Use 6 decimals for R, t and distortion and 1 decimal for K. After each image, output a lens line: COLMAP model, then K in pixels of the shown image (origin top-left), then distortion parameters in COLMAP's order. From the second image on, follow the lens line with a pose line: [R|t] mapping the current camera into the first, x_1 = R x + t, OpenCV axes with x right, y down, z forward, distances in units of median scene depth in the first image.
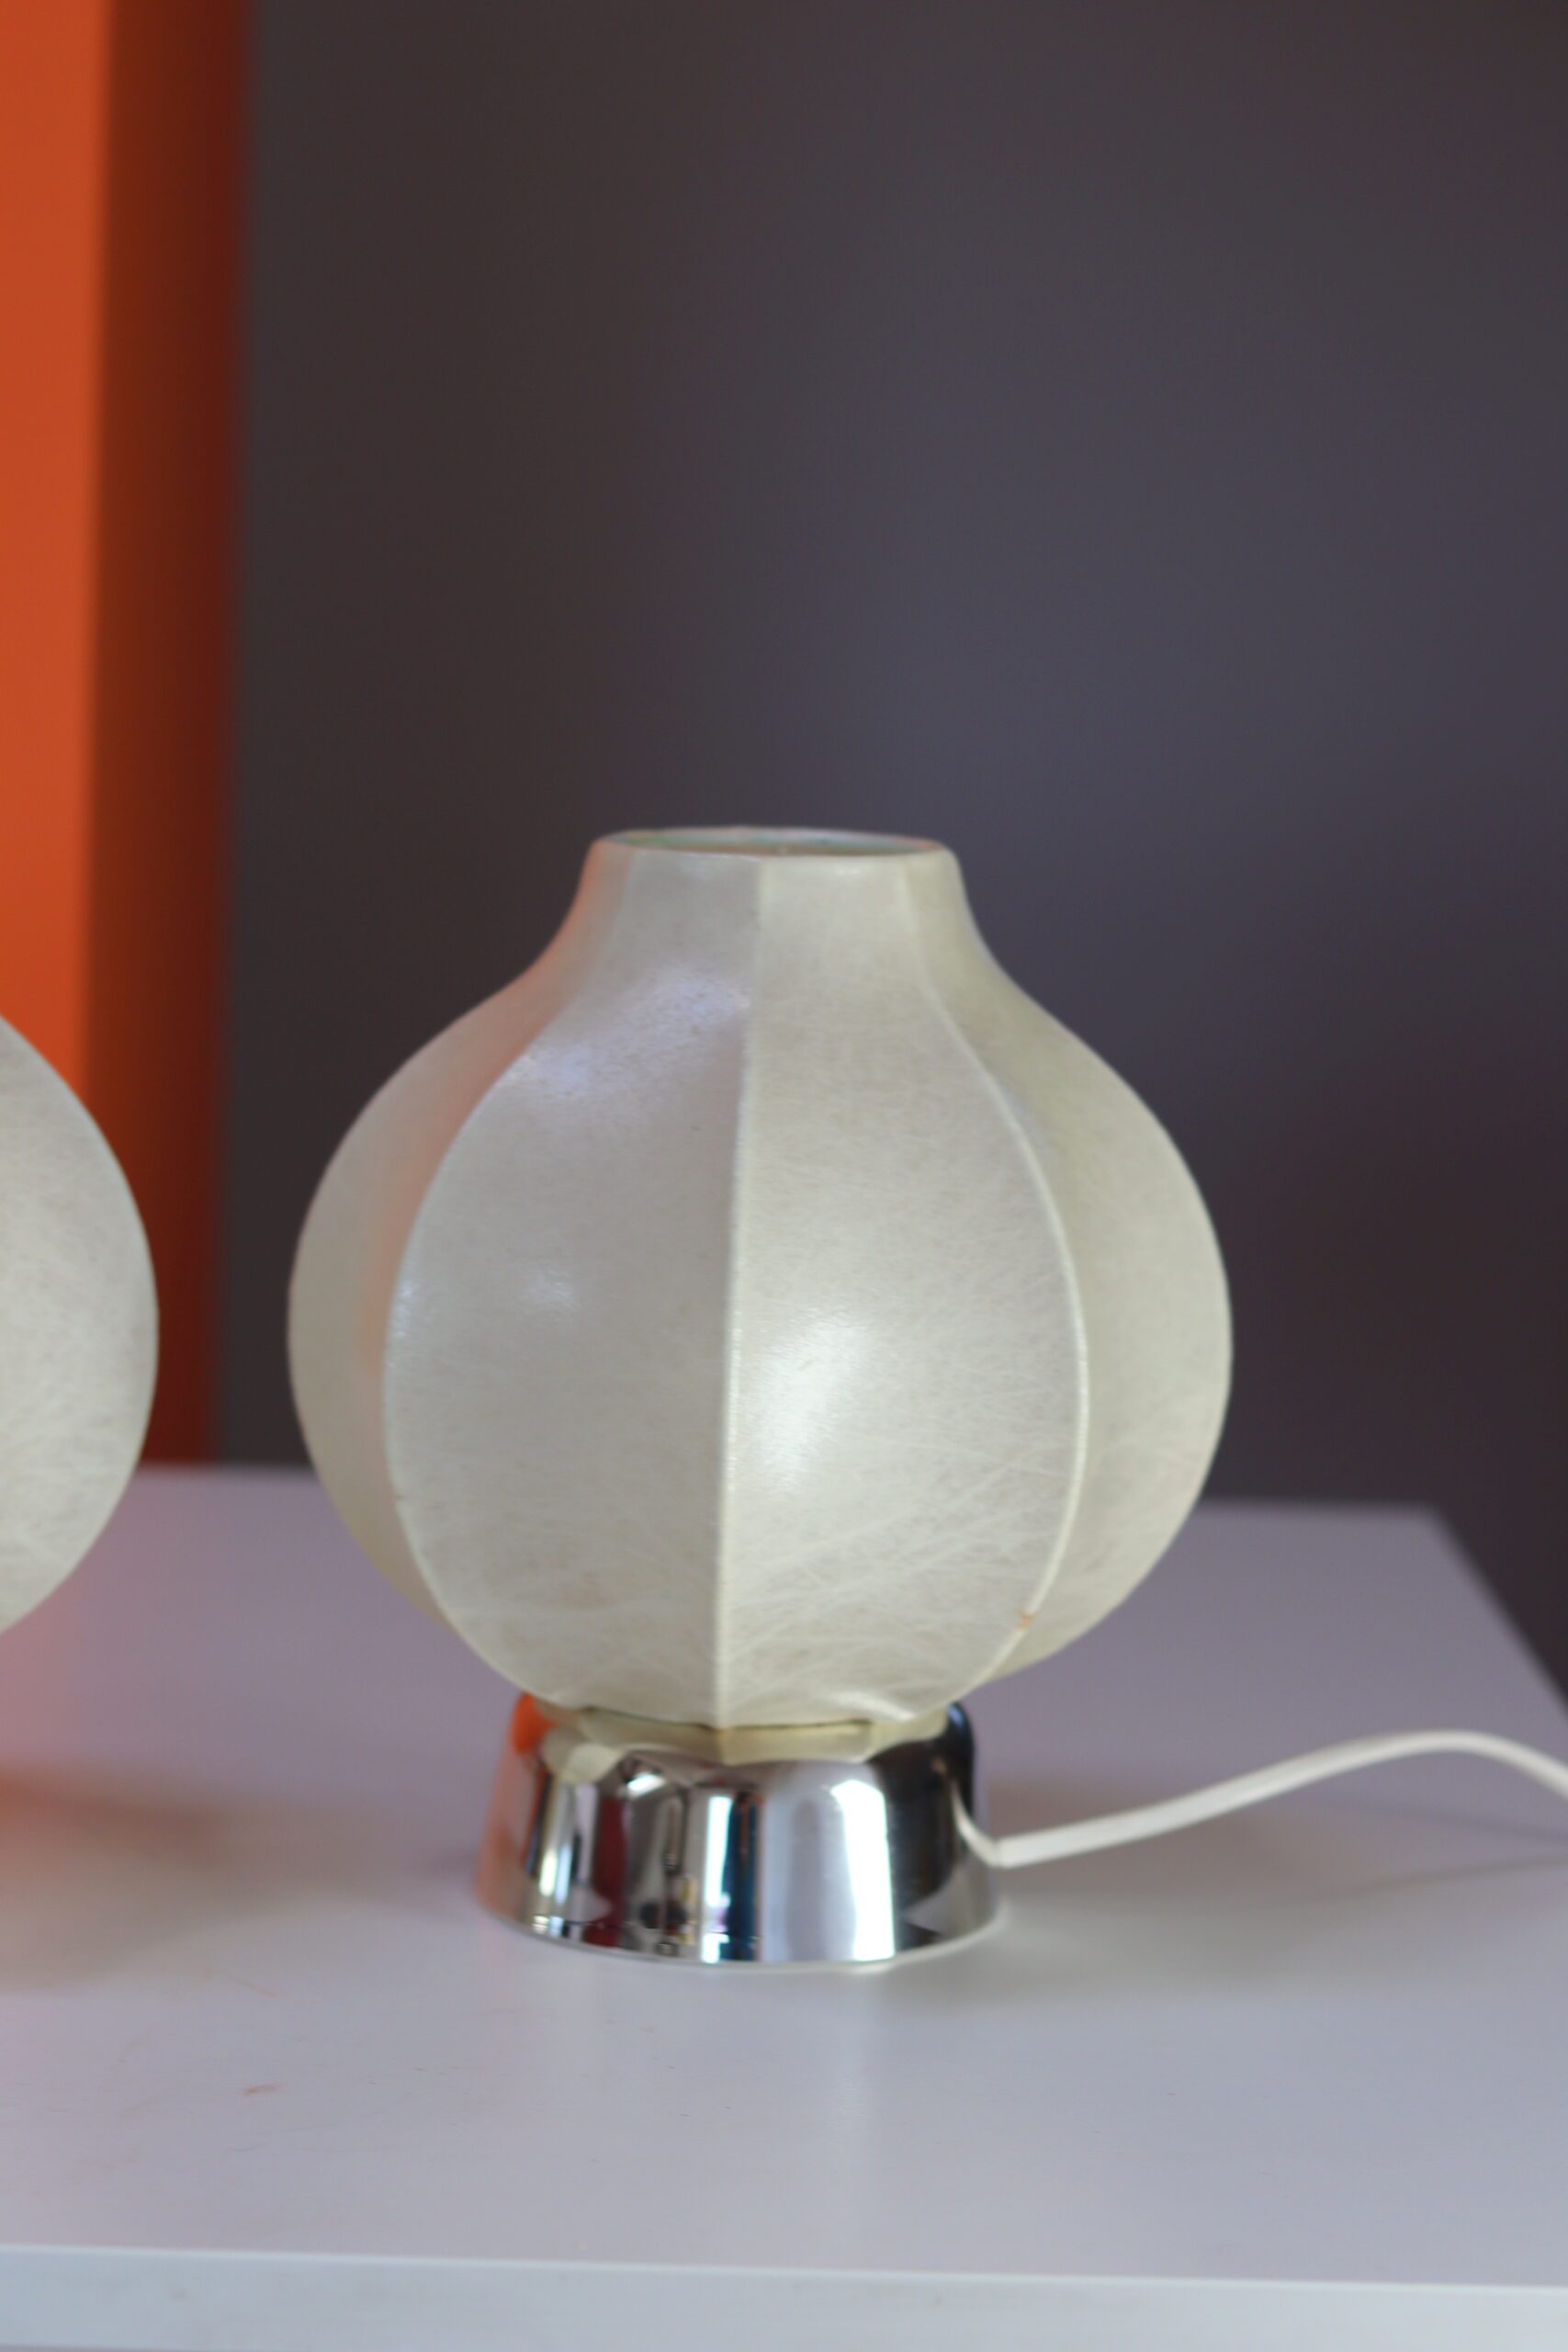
lens RADIAL K [[5804.2, 0, 785.5], [0, 5804.2, 1171.4], [0, 0, 1]] dist [-0.103782, 0.000000]
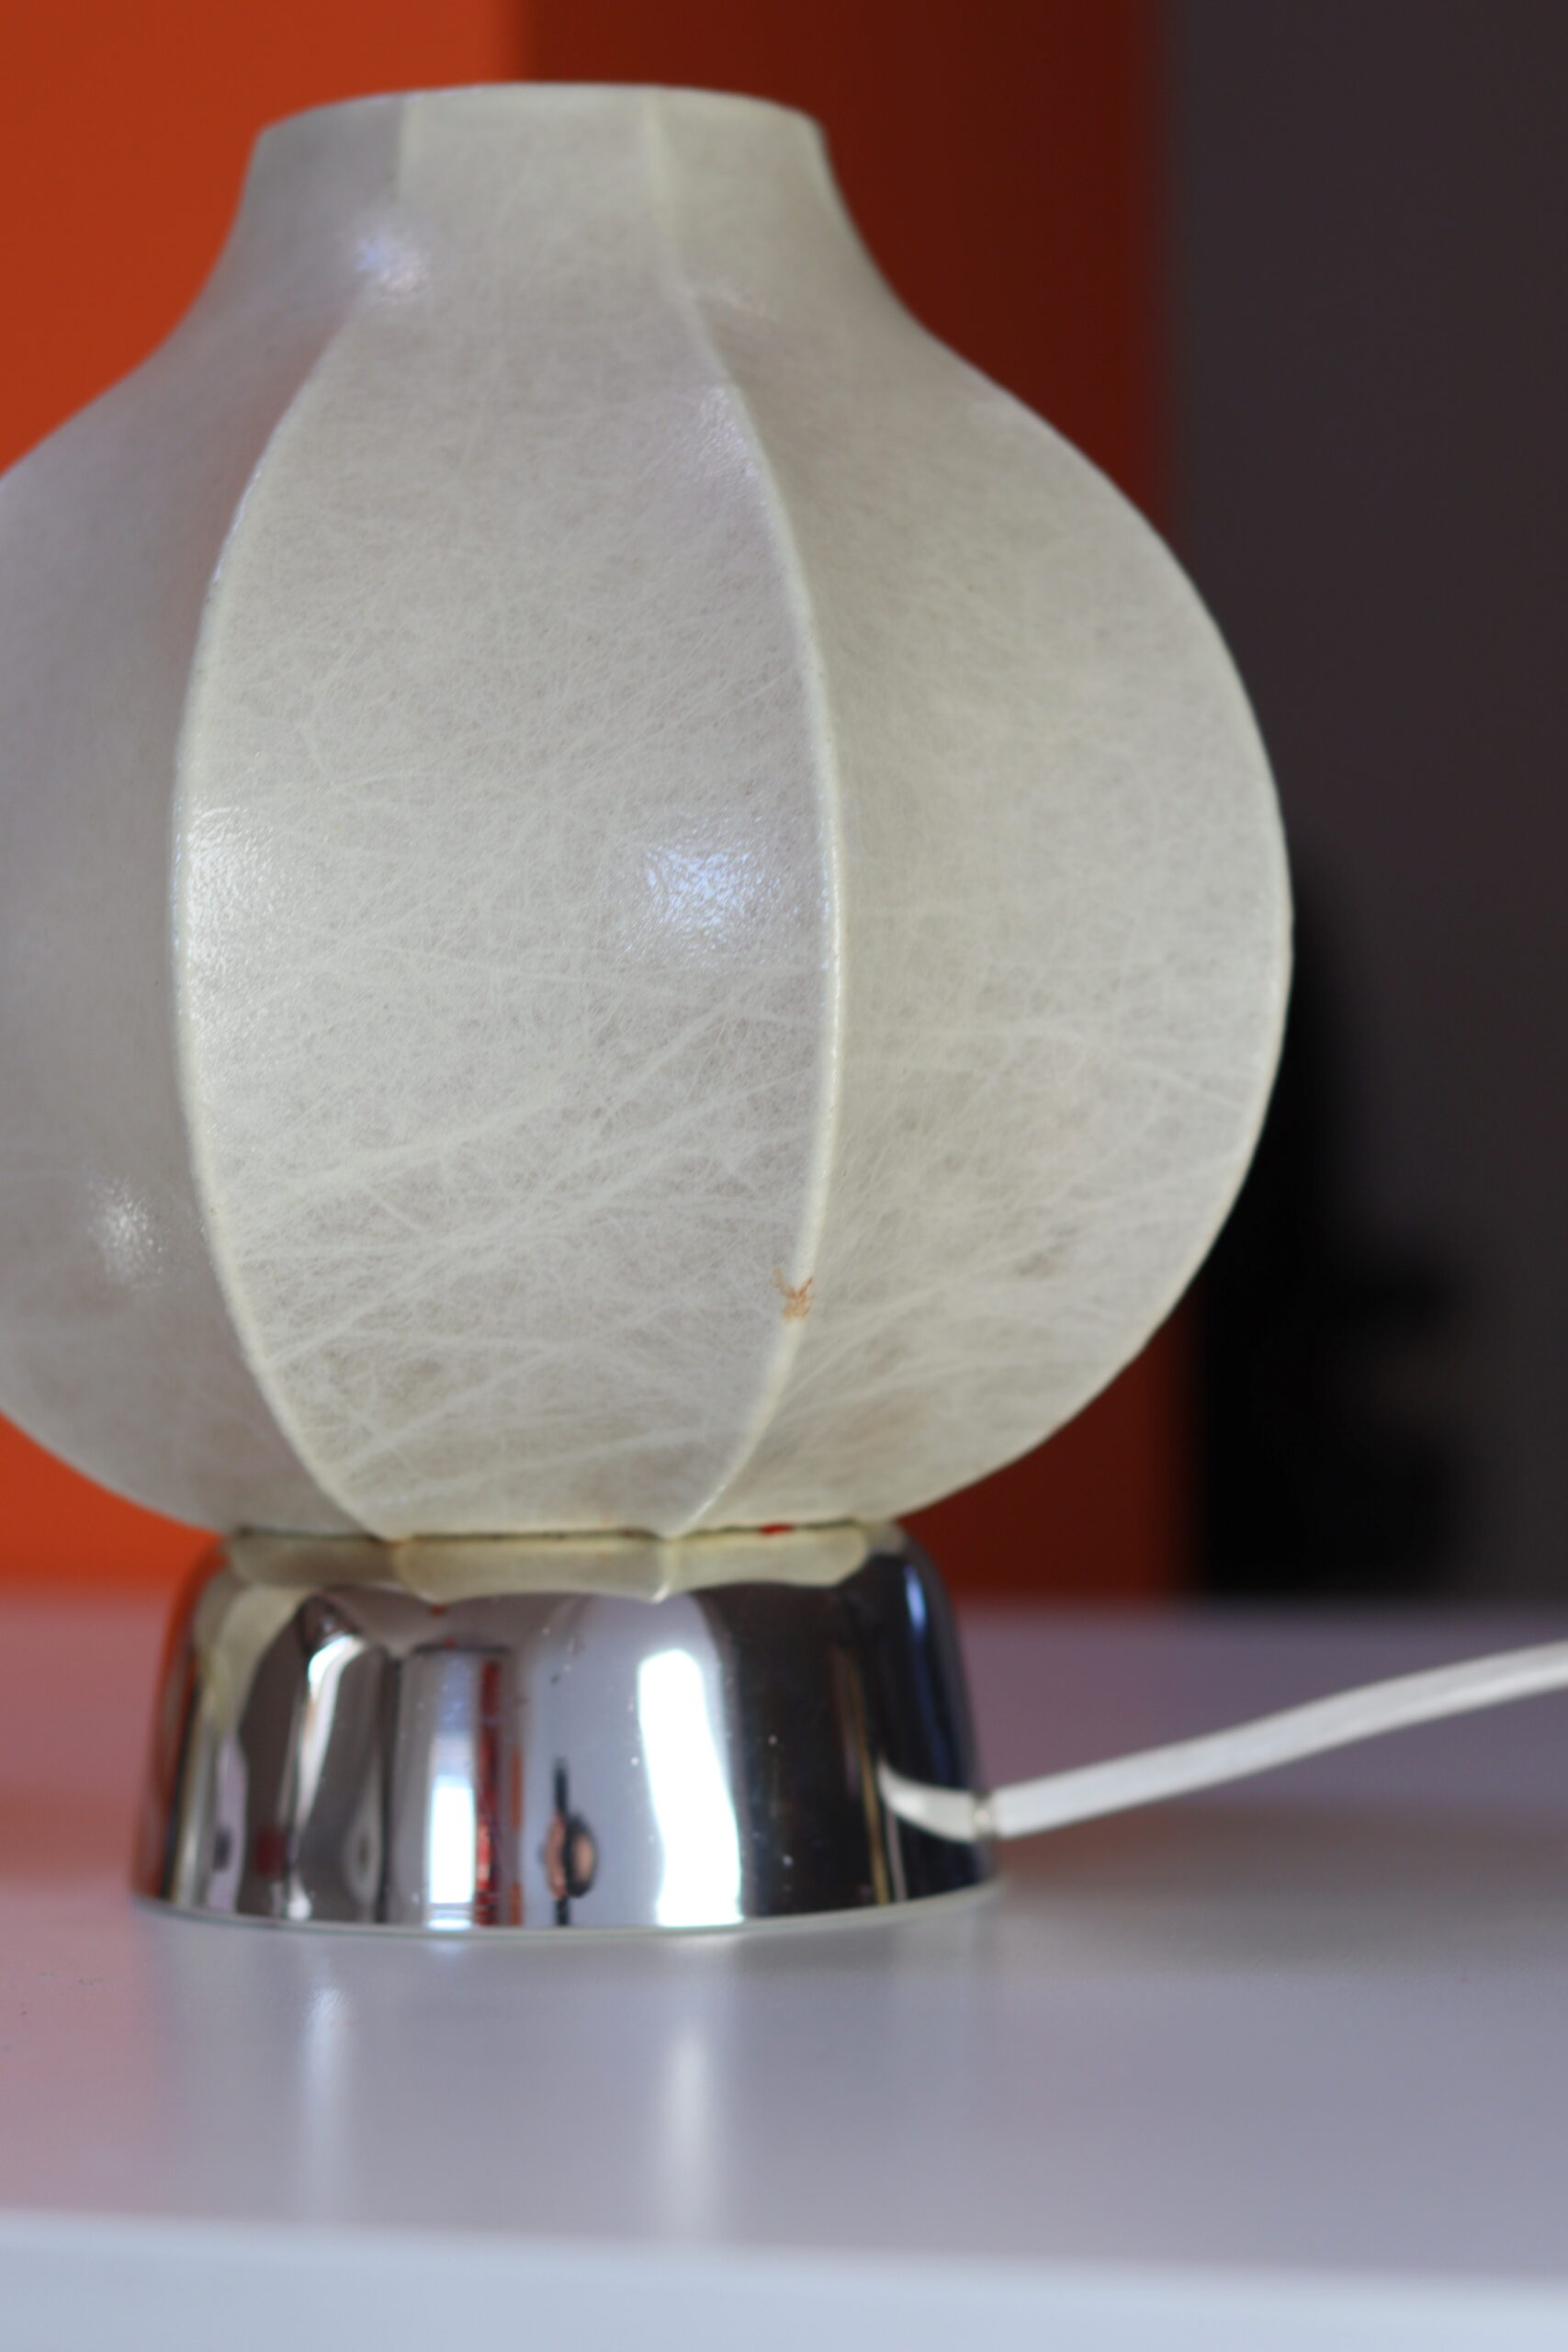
lens RADIAL K [[5804.2, 0, 781.3], [0, 5804.2, 1179.5], [0, 0, 1]] dist [-0.103782, 0.000000]
pose [[0.934393, -0.048633, -0.352908, 0.244259], [-0.001564, 0.990068, -0.140580, 0.146576], [0.356240, 0.131909, 0.925037, 0.466957]]
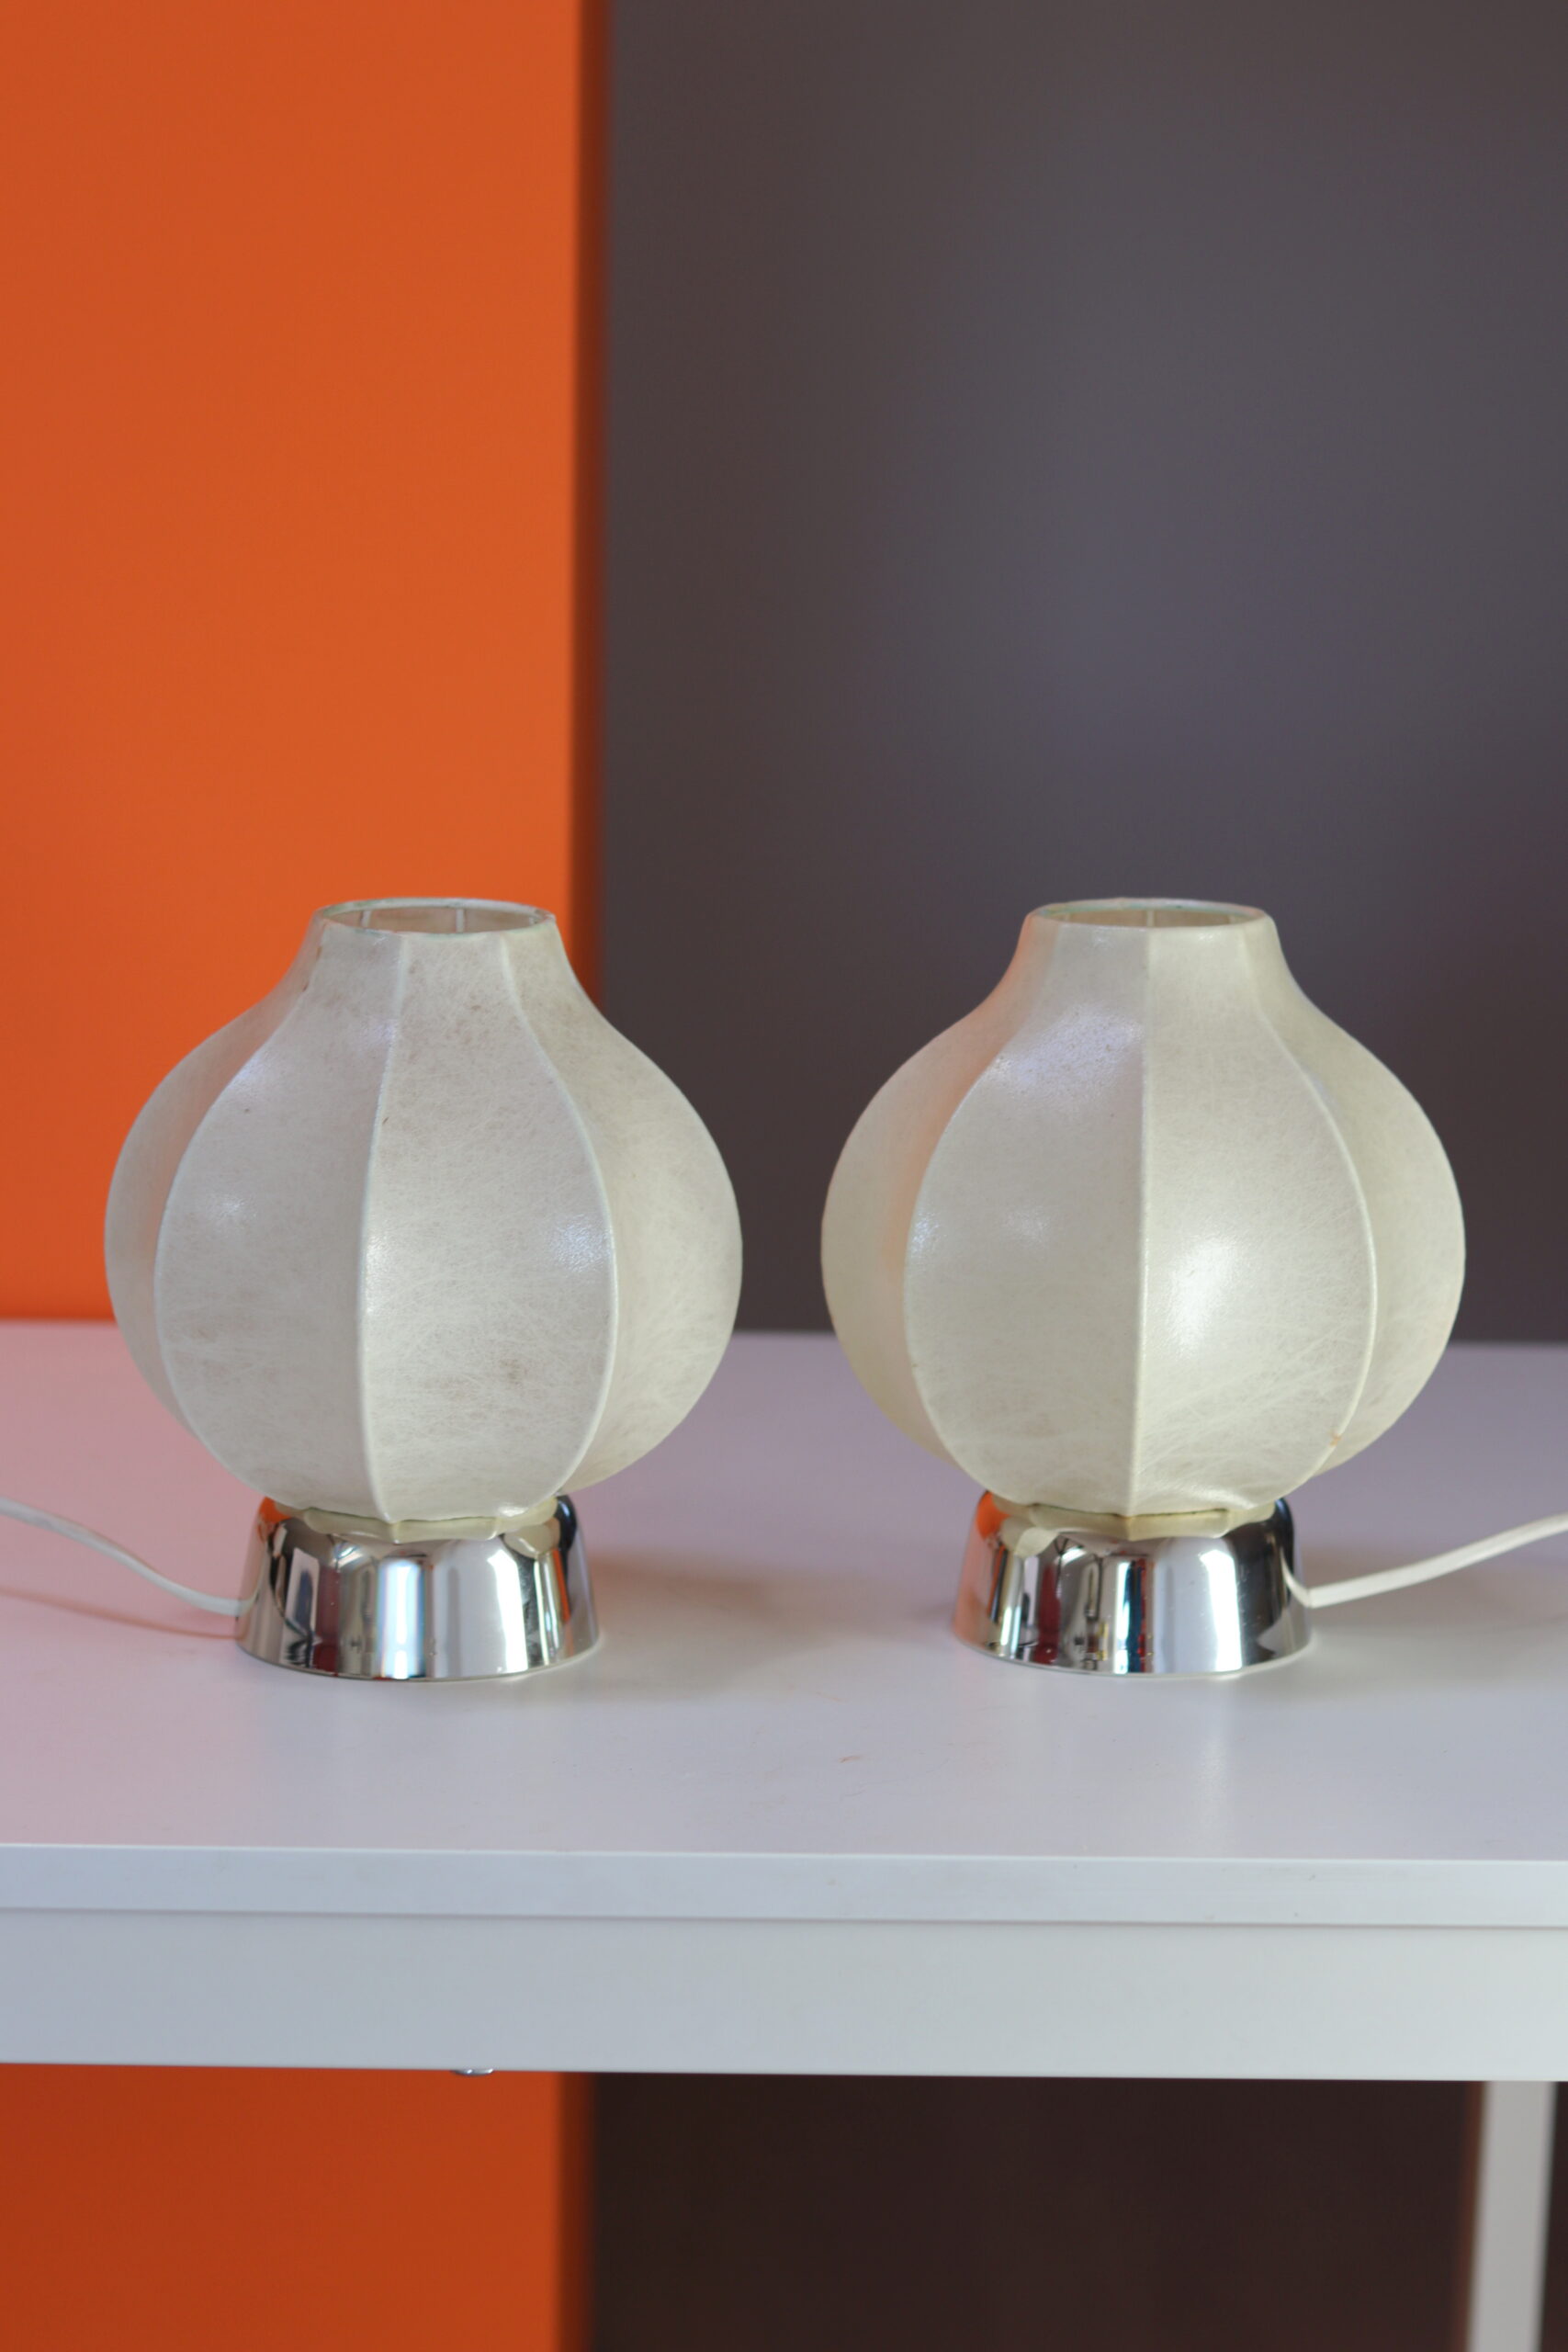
lens RADIAL K [[5804.2, 0, 783.3], [0, 5804.2, 1178.7], [0, 0, 1]] dist [-0.103782, 0.000000]
pose [[0.999770, -0.018604, -0.010692, -0.083336], [0.018984, 0.999149, 0.036609, -0.046771], [0.010002, -0.036804, 0.999272, -0.486305]]
